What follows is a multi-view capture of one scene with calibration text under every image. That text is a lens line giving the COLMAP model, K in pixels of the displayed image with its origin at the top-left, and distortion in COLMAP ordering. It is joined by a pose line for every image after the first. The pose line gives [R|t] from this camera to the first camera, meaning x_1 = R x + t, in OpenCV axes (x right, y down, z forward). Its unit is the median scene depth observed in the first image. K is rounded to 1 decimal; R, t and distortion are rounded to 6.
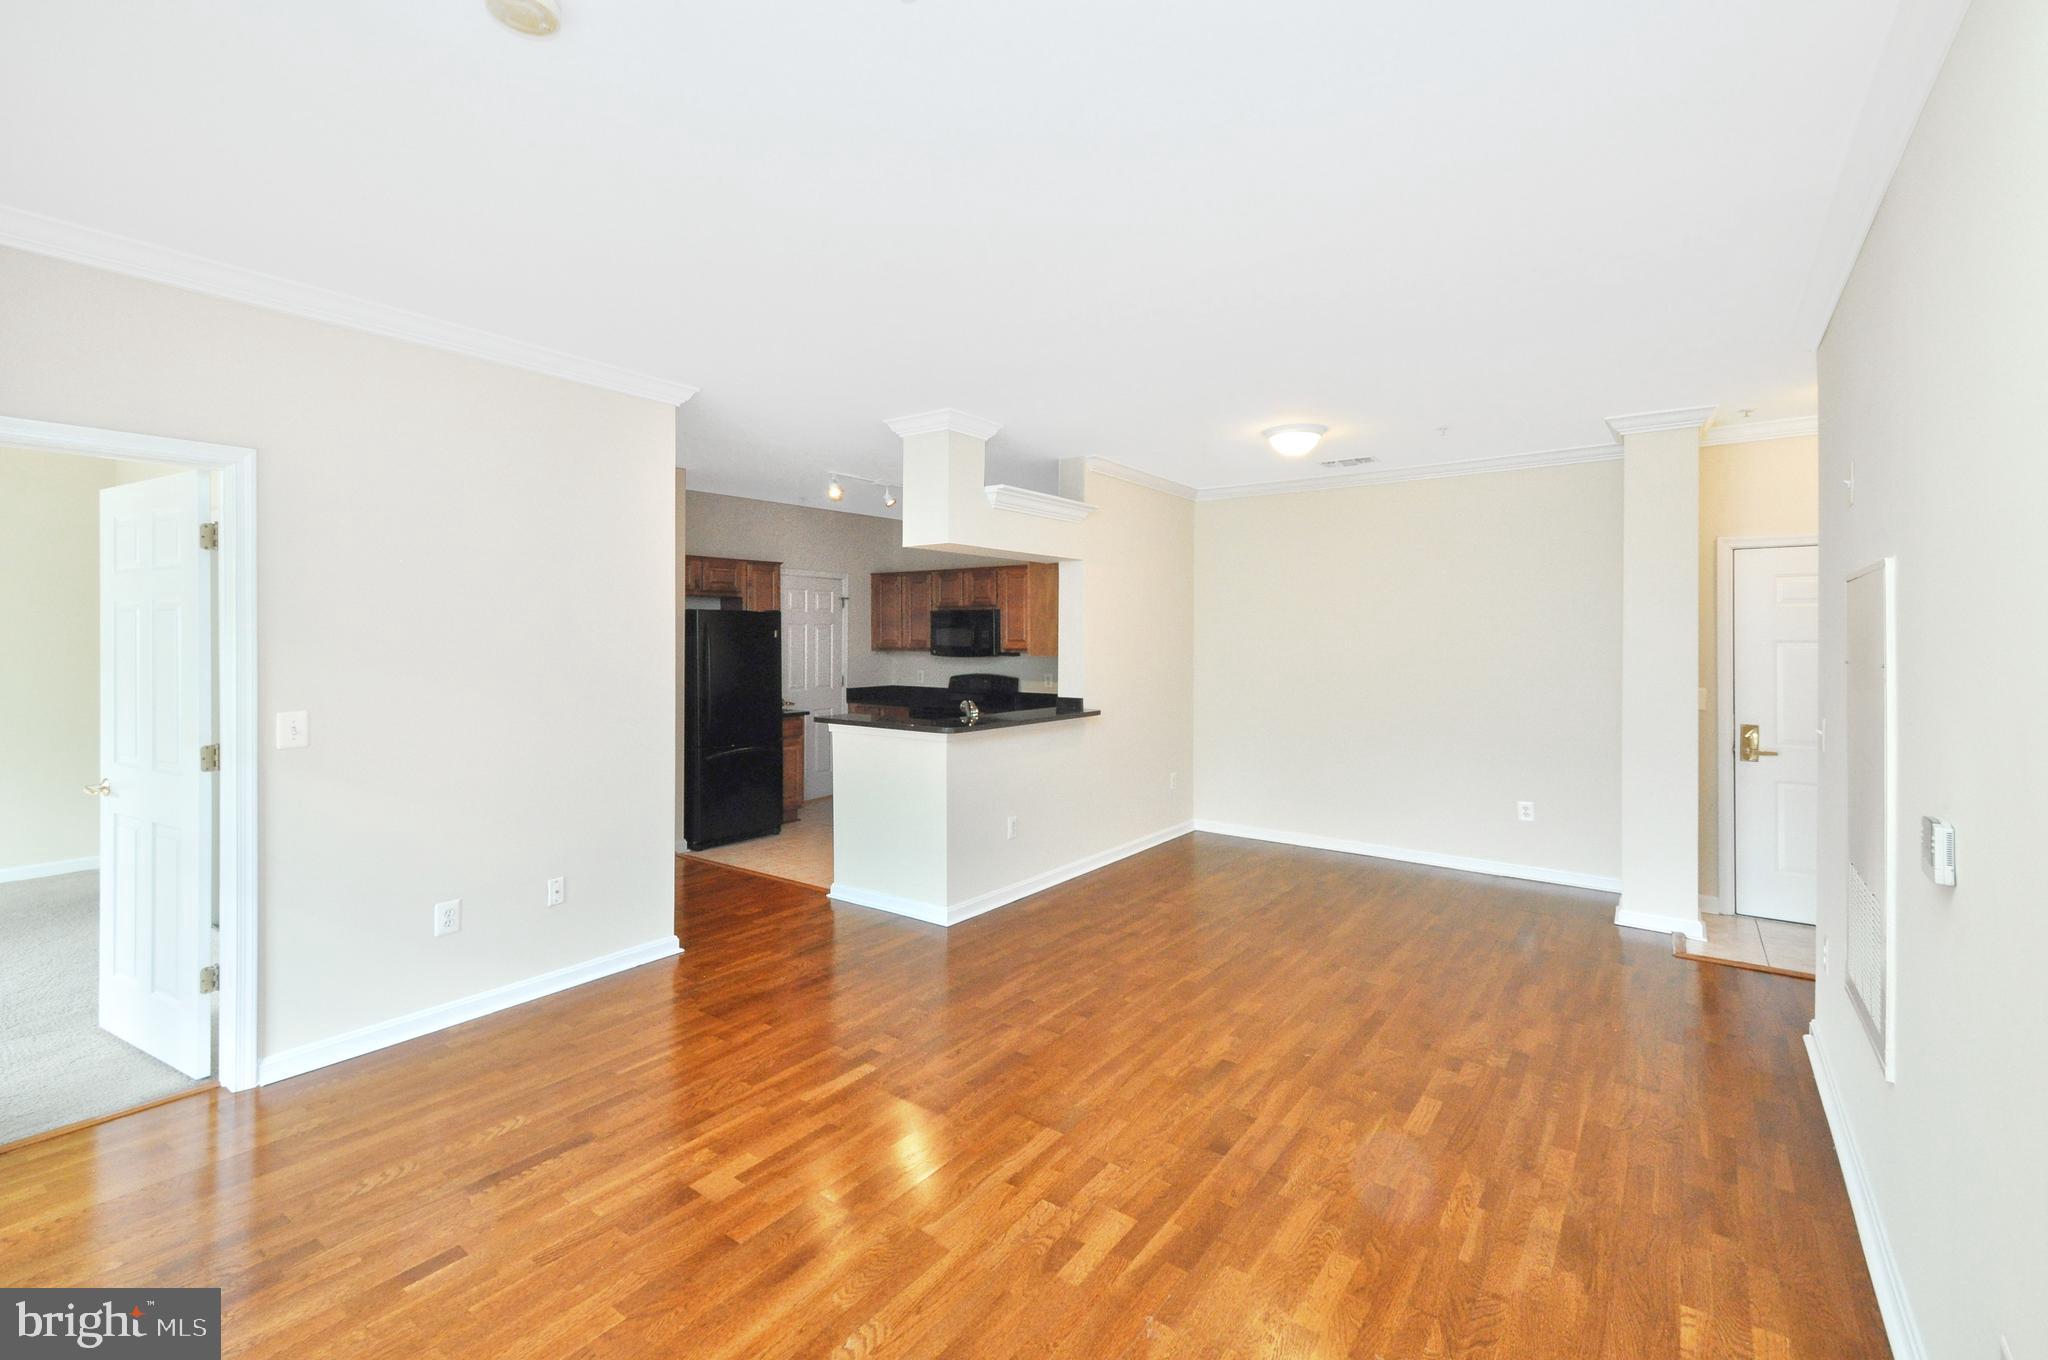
lens RADIAL K [[920.3, 0, 975.0], [0, 920.3, 631.9], [0, 0, 1]] dist [0.012771, -0.004355]
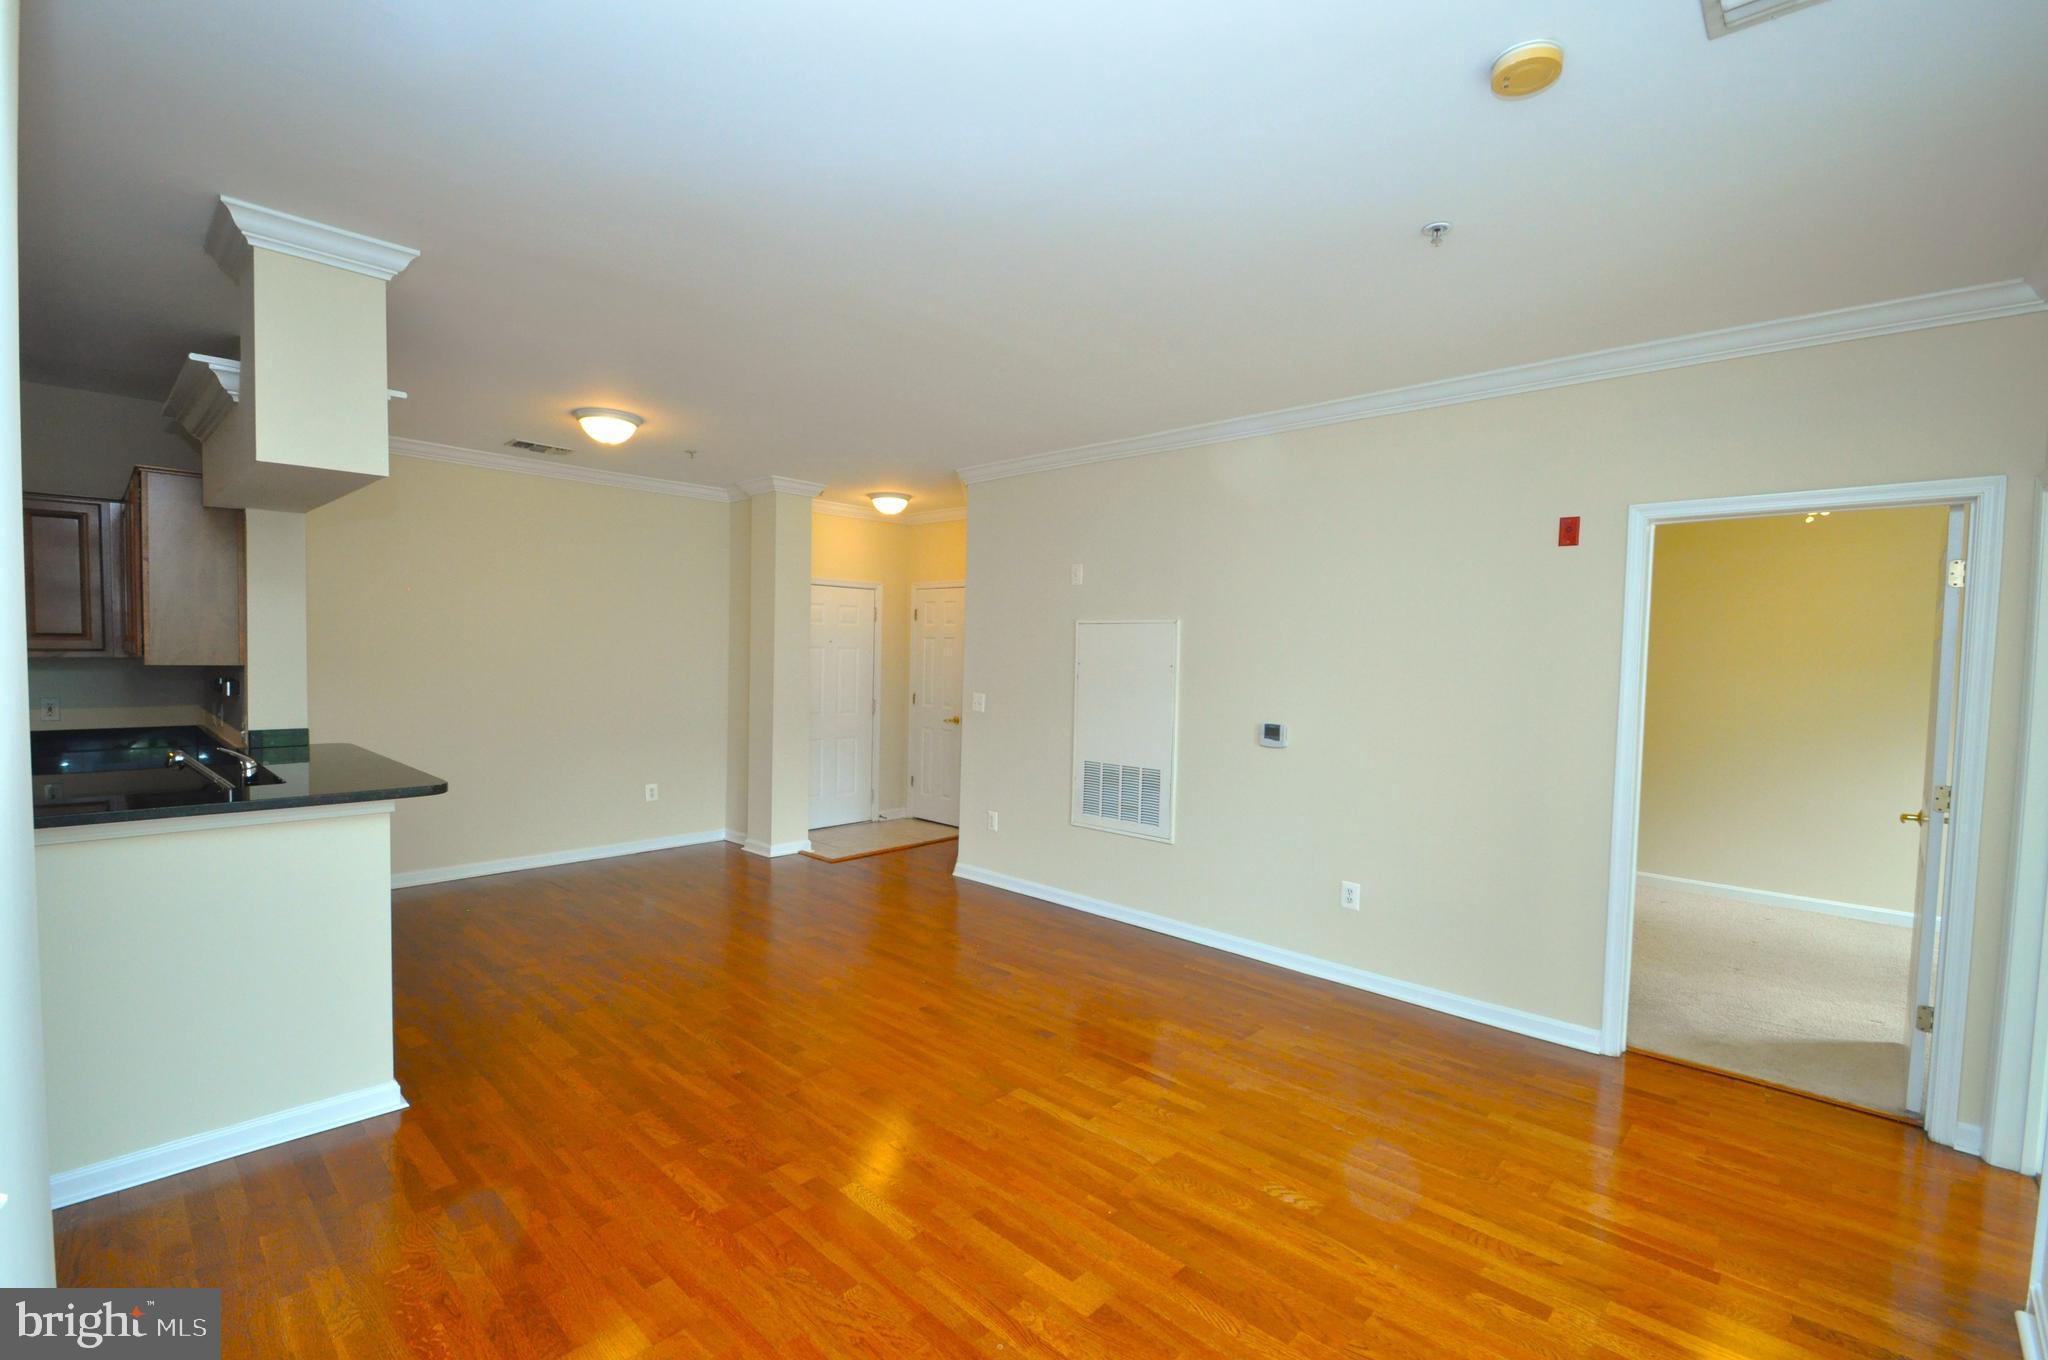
lens RADIAL K [[920.3, 0, 1031.2], [0, 920.3, 689.6], [0, 0, 1]] dist [0.012771, -0.004355]
pose [[0.072287, -0.043121, 0.996451, -0.485042], [-0.026939, 0.998616, 0.045169, 0.001331], [-0.997020, -0.030108, 0.071025, 0.439751]]
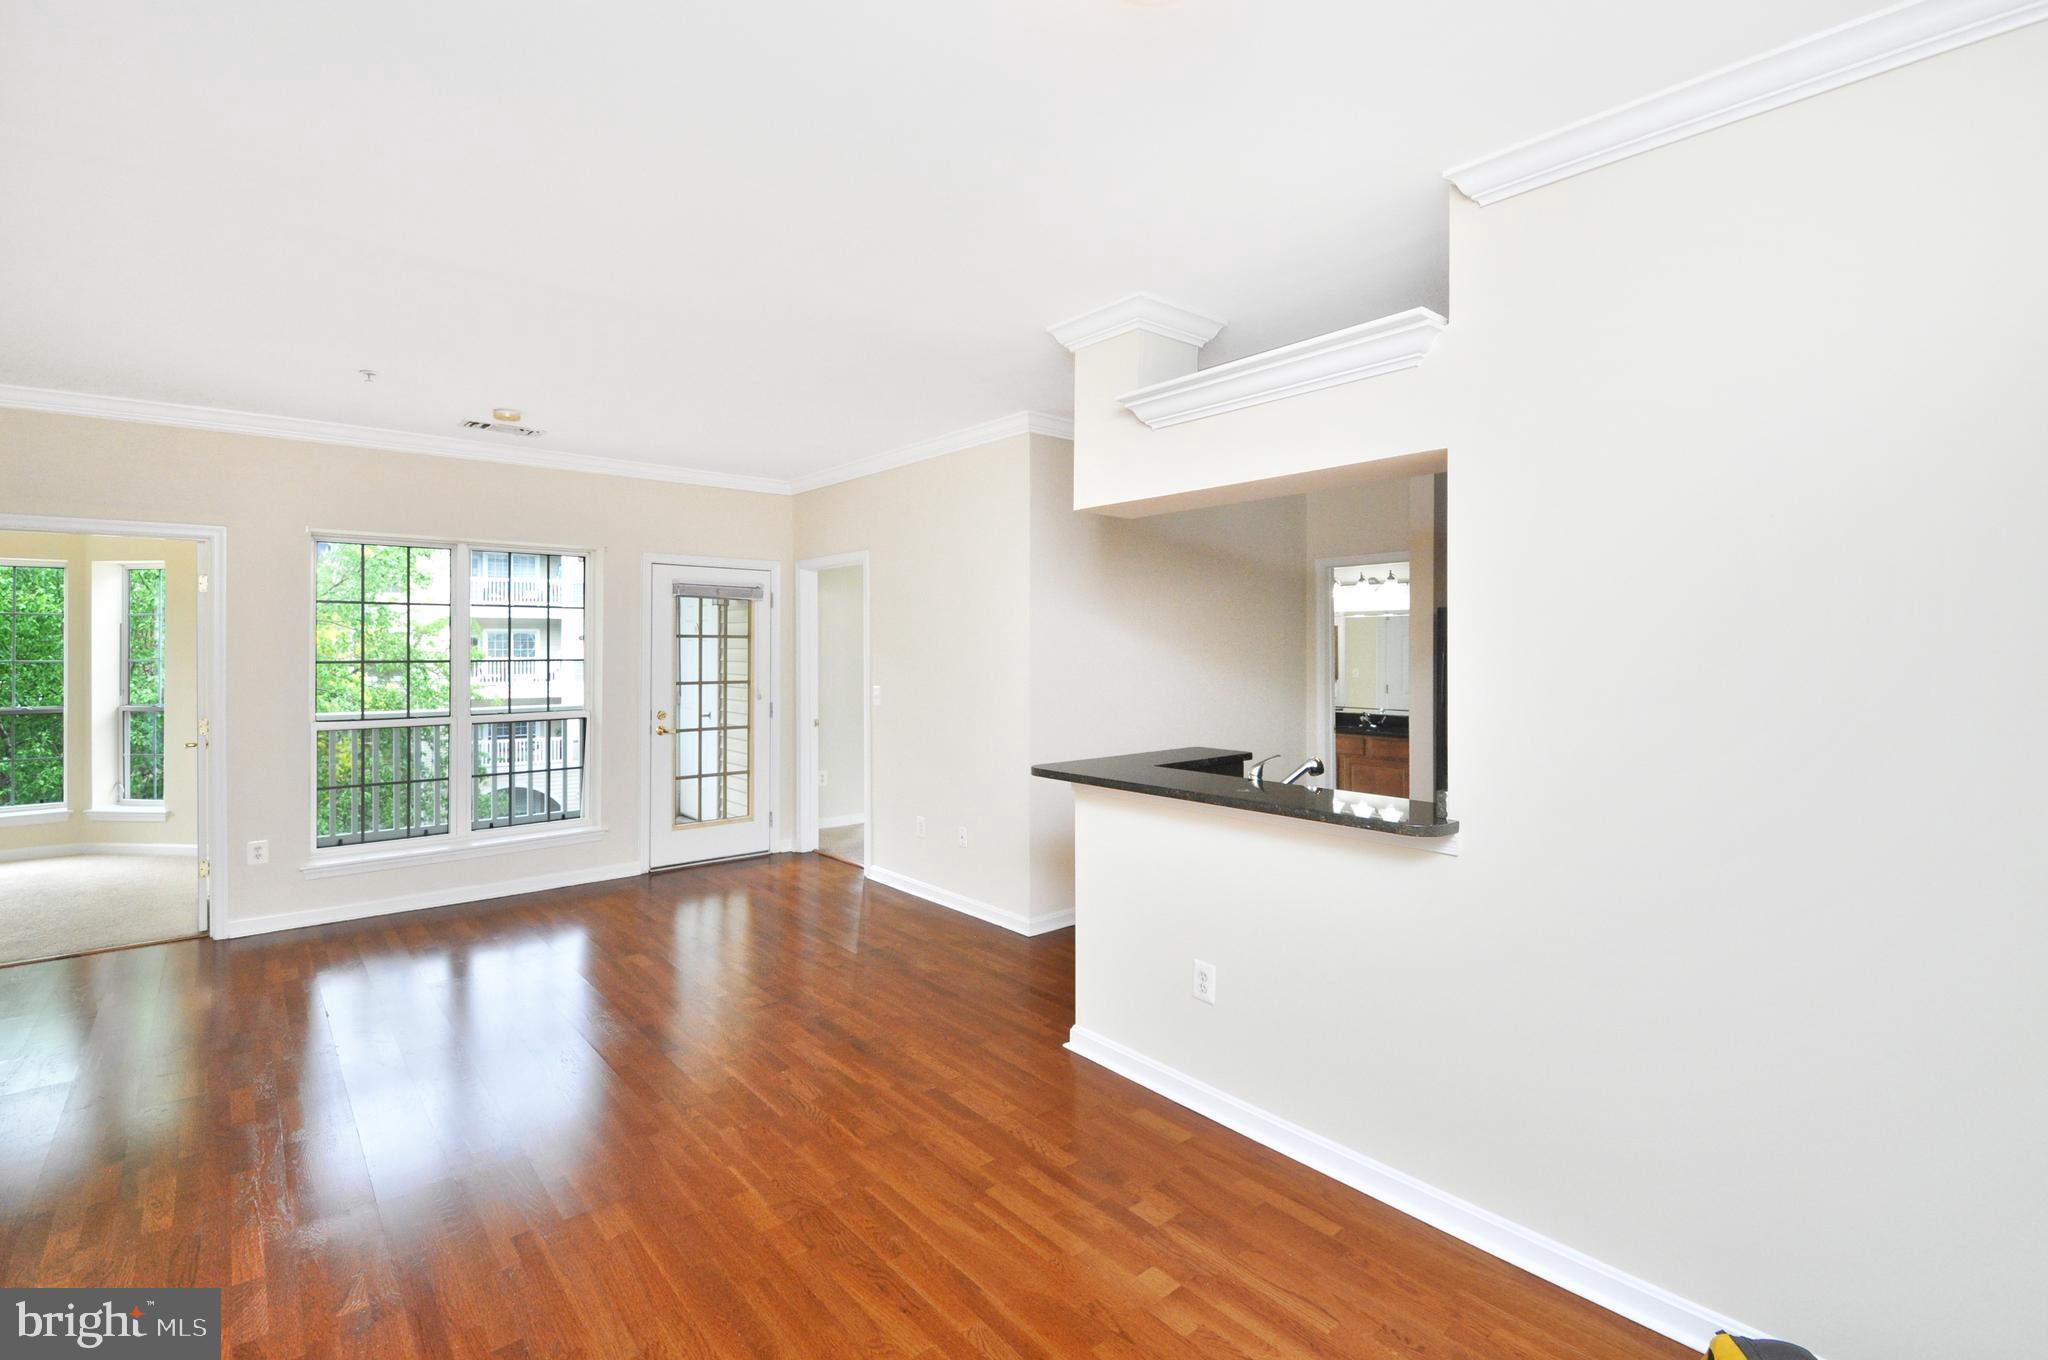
lens RADIAL K [[920.3, 0, 985.2], [0, 920.3, 648.5], [0, 0, 1]] dist [0.012771, -0.004355]
pose [[-0.216190, -0.003163, -0.976346, 0.542161], [-0.003576, 0.999991, -0.002447, 0.011904], [0.976345, 0.002962, -0.216199, 0.876481]]
